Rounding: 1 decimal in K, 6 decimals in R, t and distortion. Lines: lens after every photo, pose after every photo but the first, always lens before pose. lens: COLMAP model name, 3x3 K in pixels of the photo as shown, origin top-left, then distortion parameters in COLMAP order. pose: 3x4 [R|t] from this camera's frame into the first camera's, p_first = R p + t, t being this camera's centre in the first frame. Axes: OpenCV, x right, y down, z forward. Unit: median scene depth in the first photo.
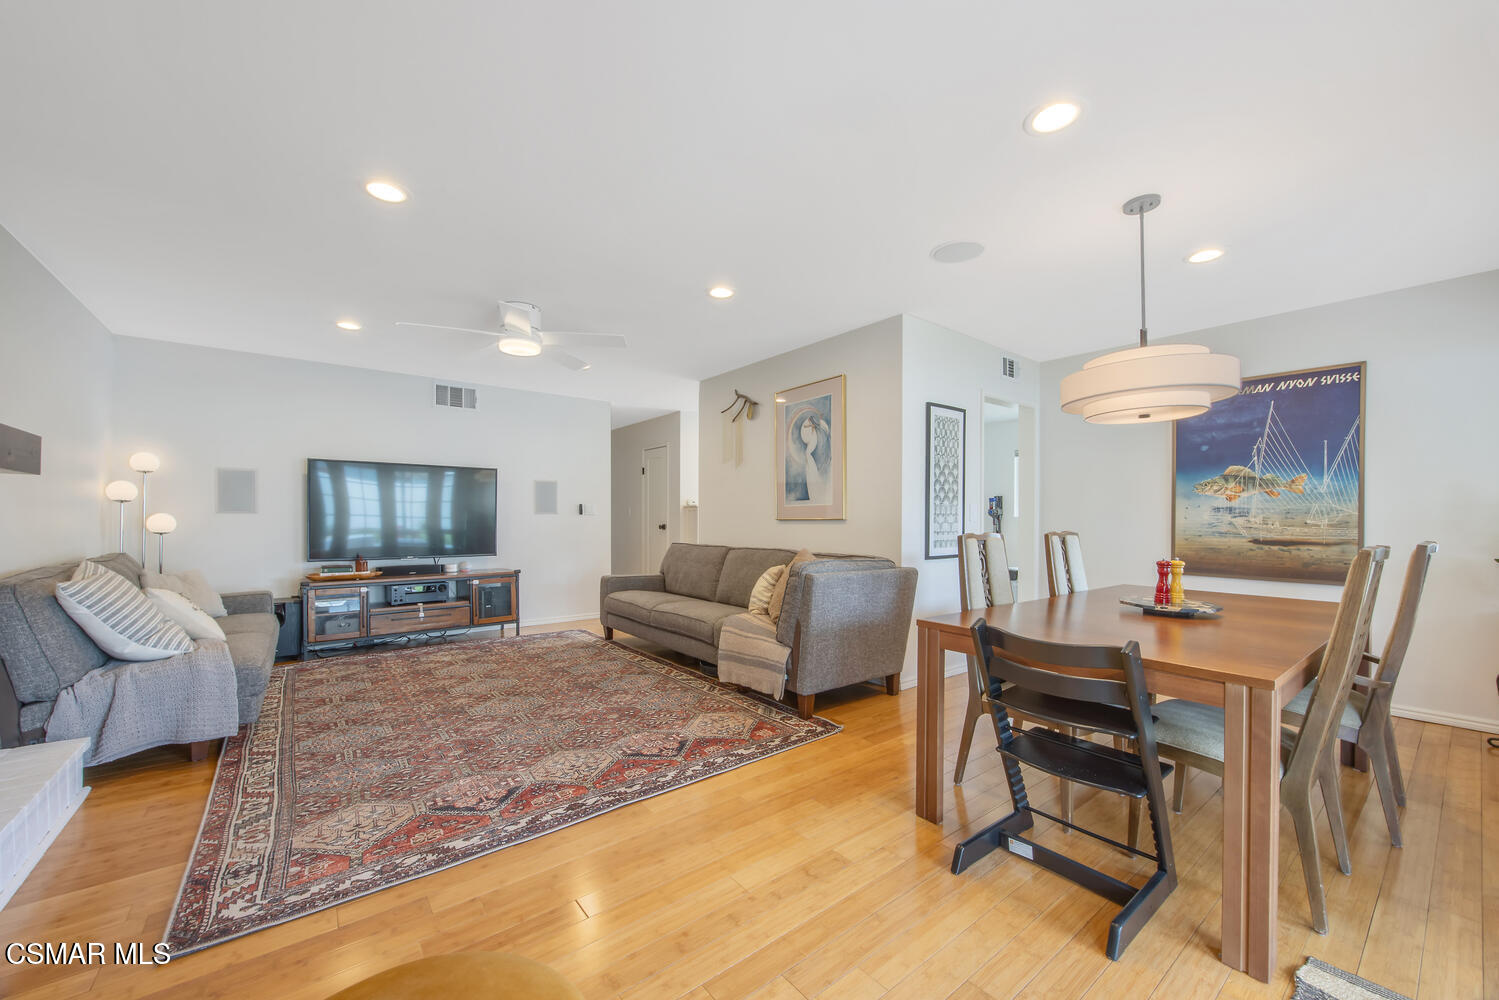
lens RADIAL K [[578.7, 0, 747.9], [0, 578.7, 520.7], [0, 0, 1]] dist [-0.000625, 0.000182]
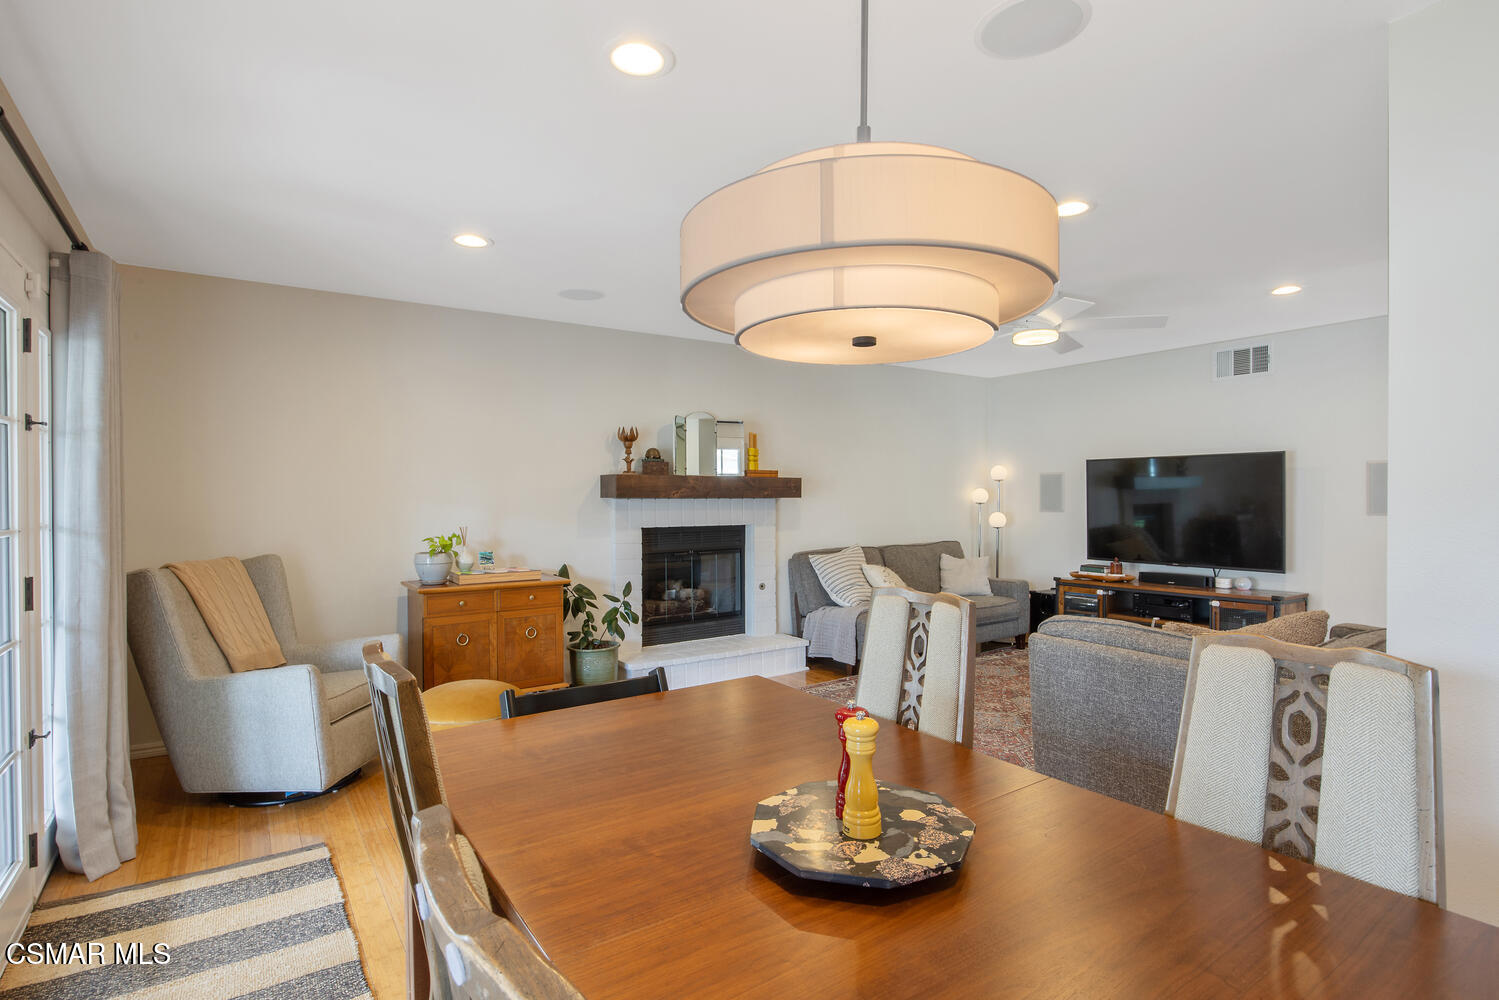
lens RADIAL K [[747.5, 0, 749.5], [0, 747.5, 500.0], [0, 0, 1]] dist [-0.012062, 0.000089]
pose [[-0.061914, 0.000176, -0.998081, 0.857175], [-0.000838, 1.000000, 0.000229, -0.049502], [0.998081, 0.000850, -0.061914, 0.669167]]
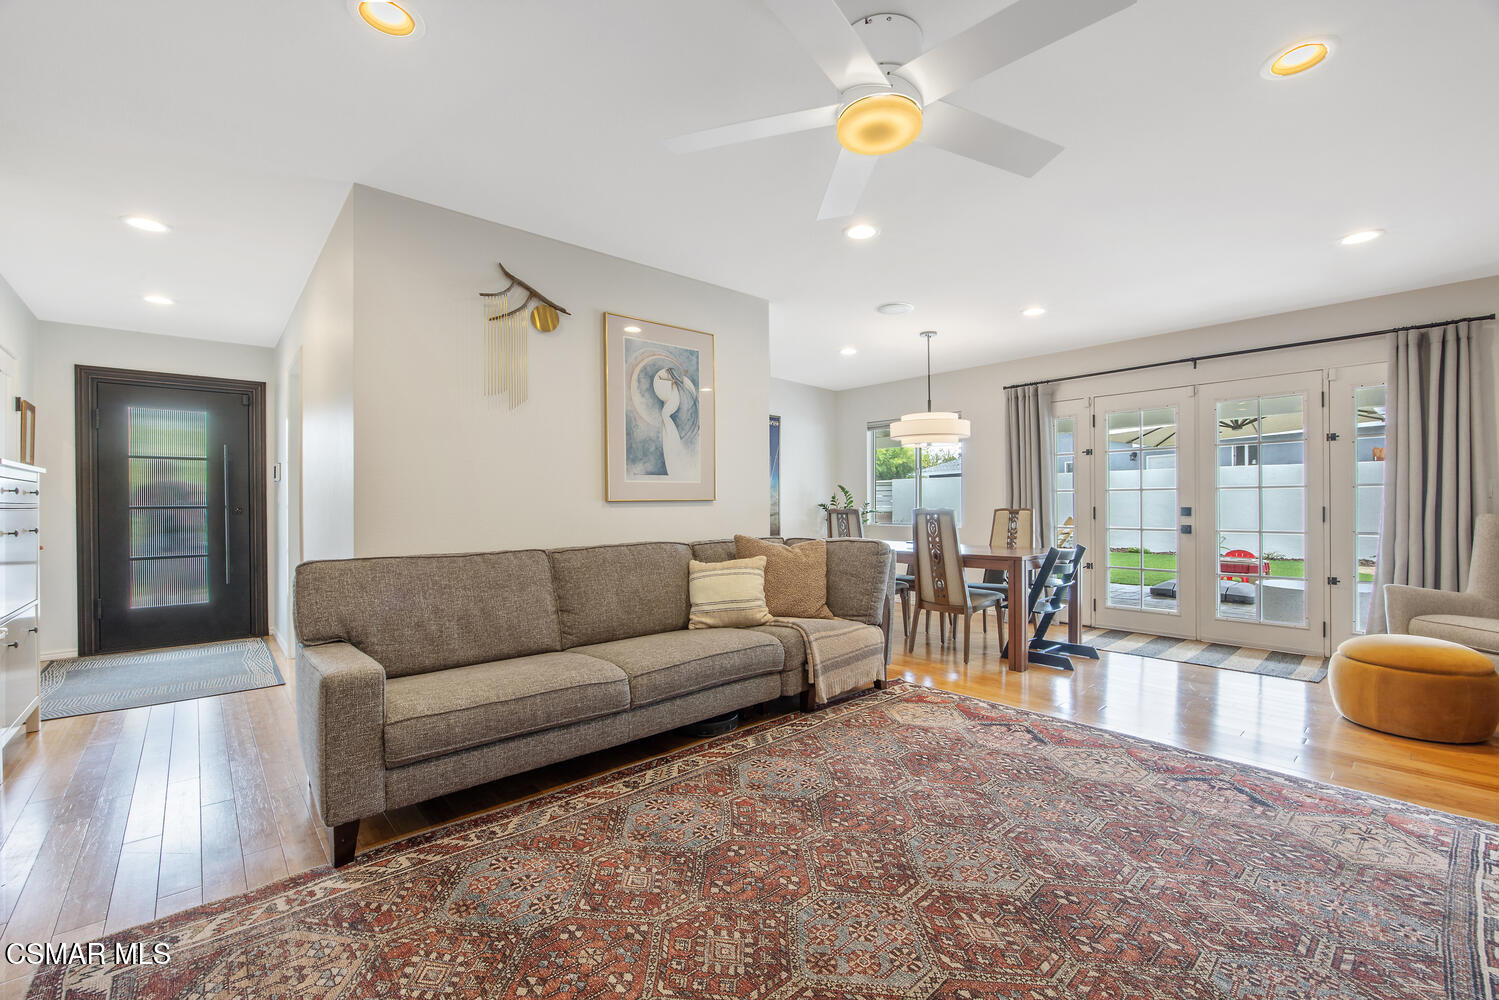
lens RADIAL K [[627.7, 0, 756.9], [0, 627.7, 502.7], [0, 0, 1]] dist [-0.008798, 0.000235]
pose [[-0.073668, 0.000246, 0.997283, -0.949201], [0.008277, 0.999966, 0.000365, 0.001945], [-0.997248, 0.008281, -0.073668, 1.216285]]
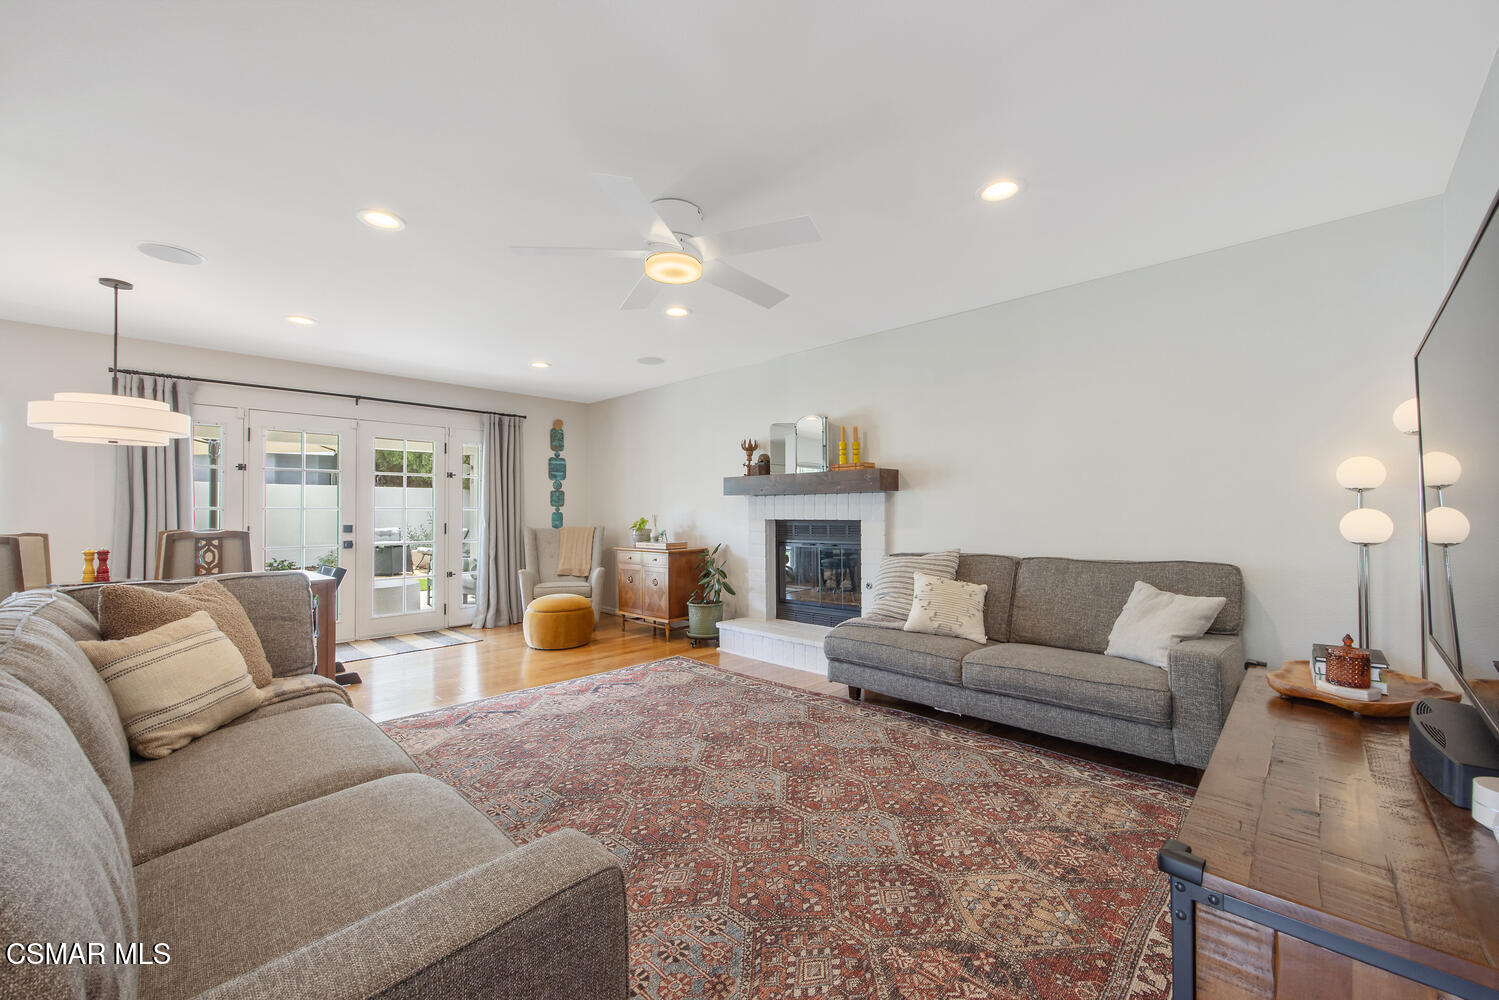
lens RADIAL K [[598.0, 0, 754.0], [0, 598.0, 504.6], [0, 0, 1]] dist [0.009017, -0.000101]
pose [[-0.989869, 0.000506, -0.141979, -0.413012], [0.002090, 0.999937, -0.011010, -0.013134], [0.141965, -0.011196, -0.989808, 1.830545]]
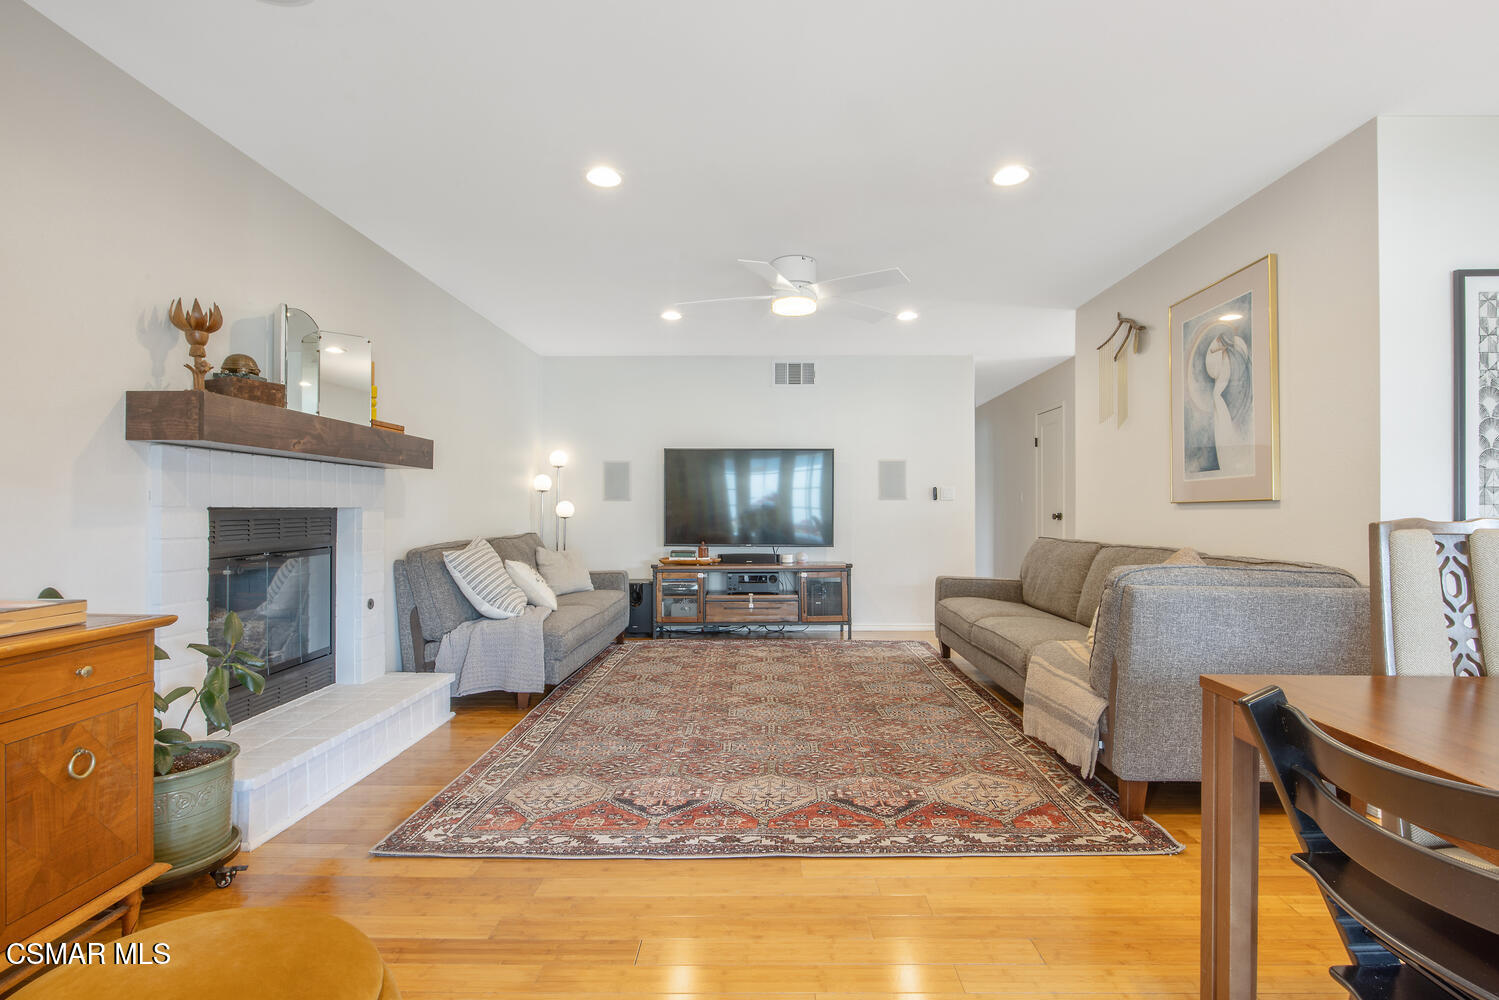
lens RADIAL K [[699.0, 0, 754.0], [0, 699.0, 504.5], [0, 0, 1]] dist [-0.012754, 0.000334]
pose [[0.777896, -0.006457, -0.628360, 0.238725], [-0.000737, 0.999937, -0.011188, 0.012597], [0.628393, 0.009166, 0.777842, 0.150172]]
